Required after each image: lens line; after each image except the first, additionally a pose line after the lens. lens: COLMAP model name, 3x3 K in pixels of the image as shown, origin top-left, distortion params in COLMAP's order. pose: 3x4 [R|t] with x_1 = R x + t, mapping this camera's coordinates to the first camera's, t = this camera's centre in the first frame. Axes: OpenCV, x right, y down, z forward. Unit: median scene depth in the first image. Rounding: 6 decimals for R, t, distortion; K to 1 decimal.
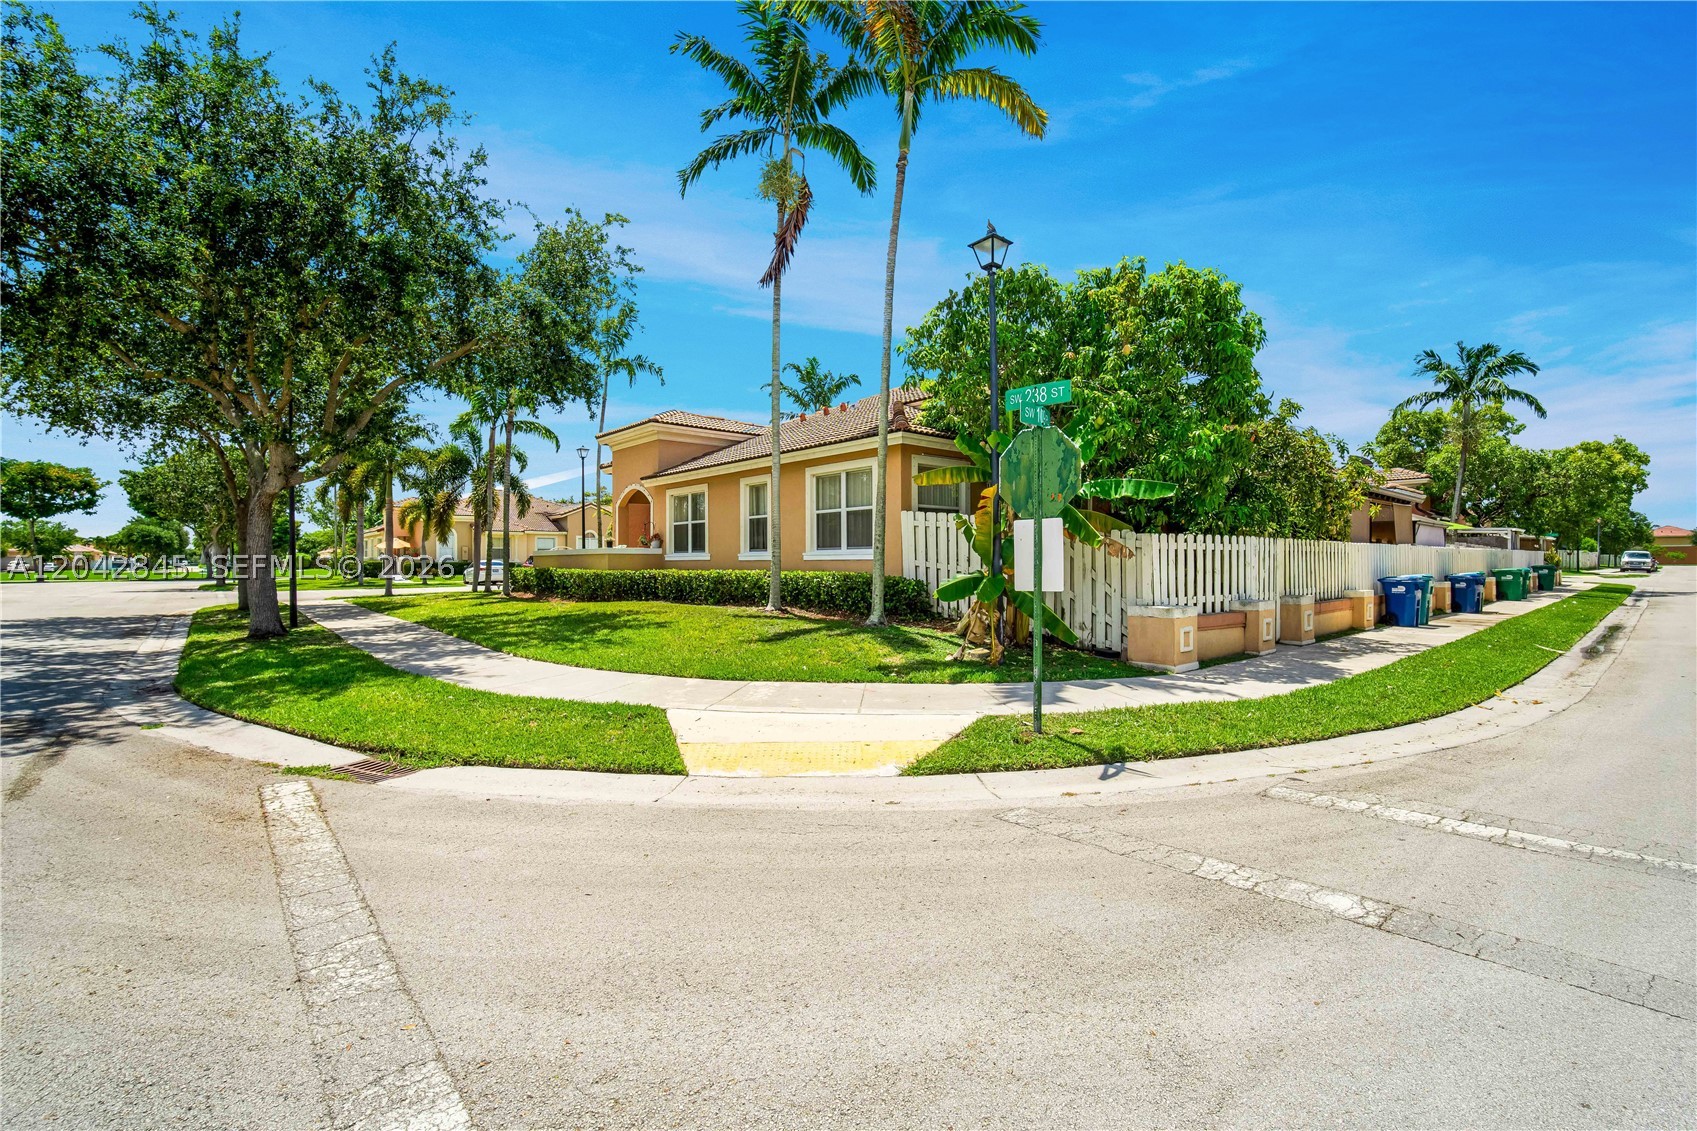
lens RADIAL K [[735.8, 0, 844.1], [0, 735.8, 562.4], [0, 0, 1]] dist [-0.013684, 0.001950]
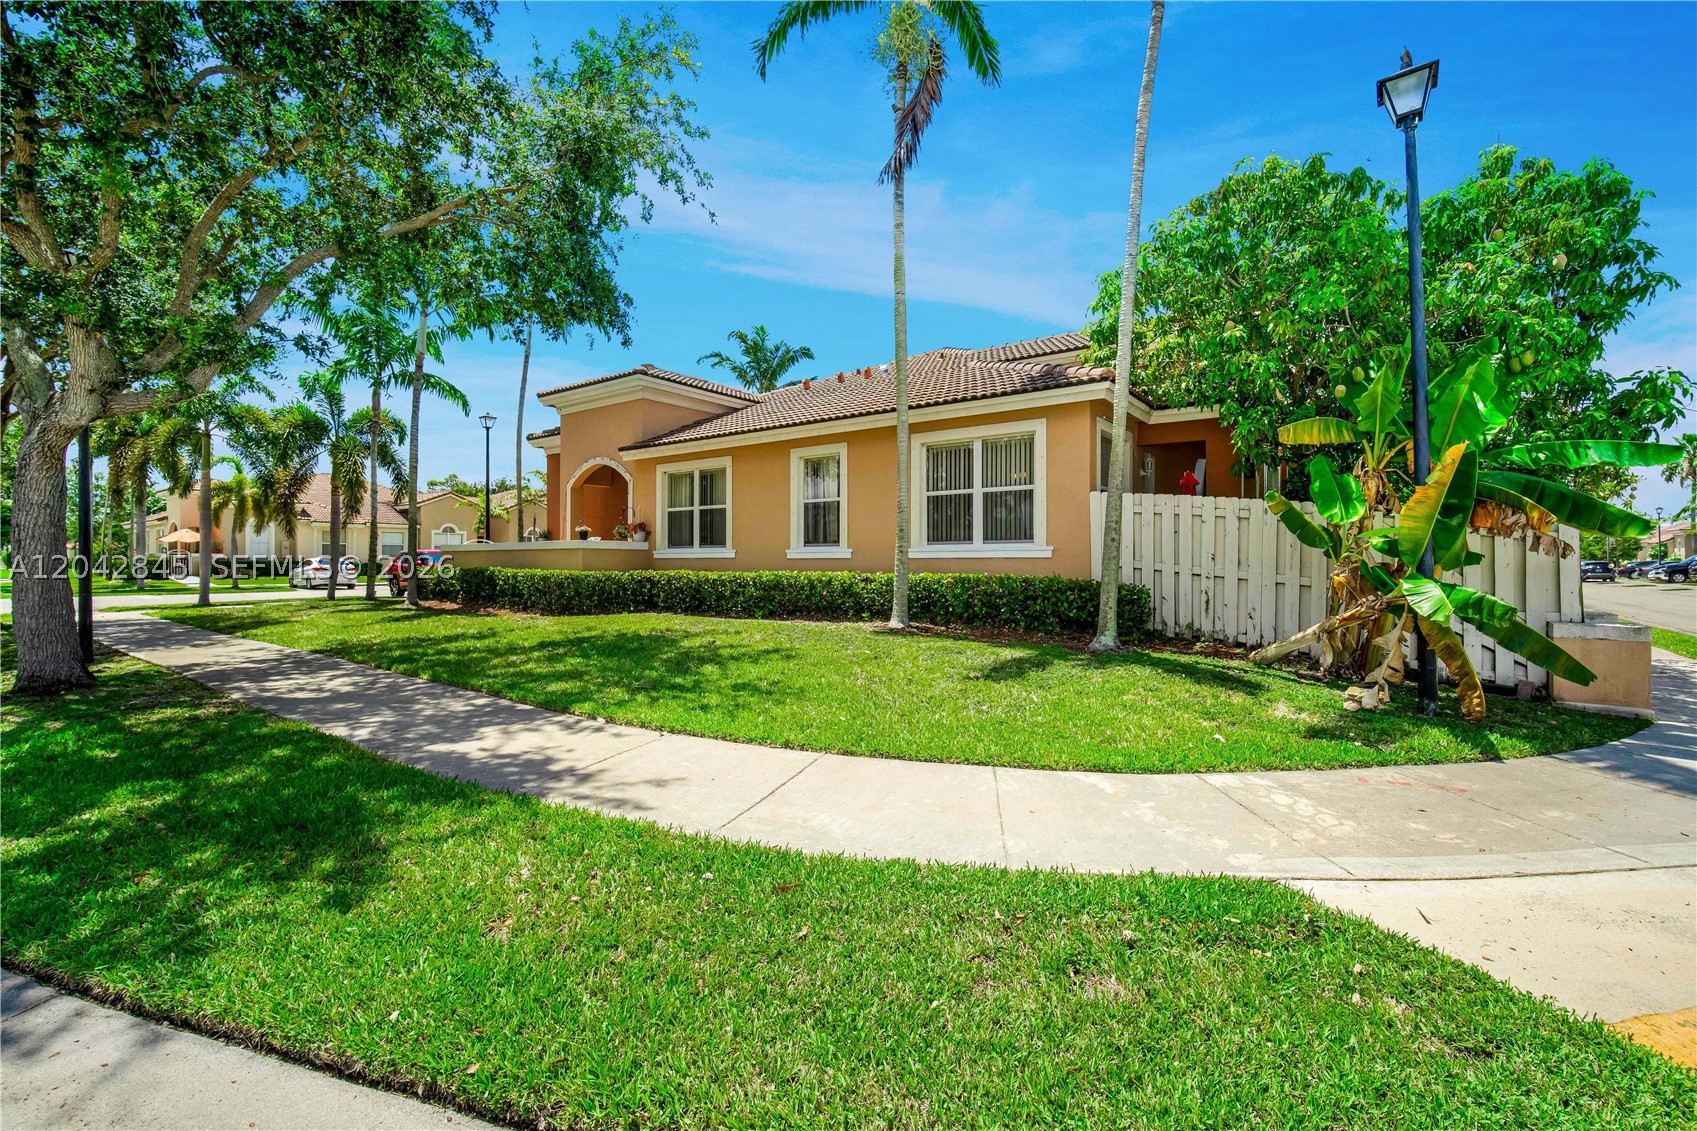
lens RADIAL K [[735.8, 0, 854.3], [0, 735.8, 561.9], [0, 0, 1]] dist [-0.013684, 0.001950]
pose [[0.976930, 0.003819, 0.213527, -0.211594], [-0.003512, 0.999992, -0.001819, 0.002139], [-0.213532, 0.001027, 0.976936, 0.222820]]
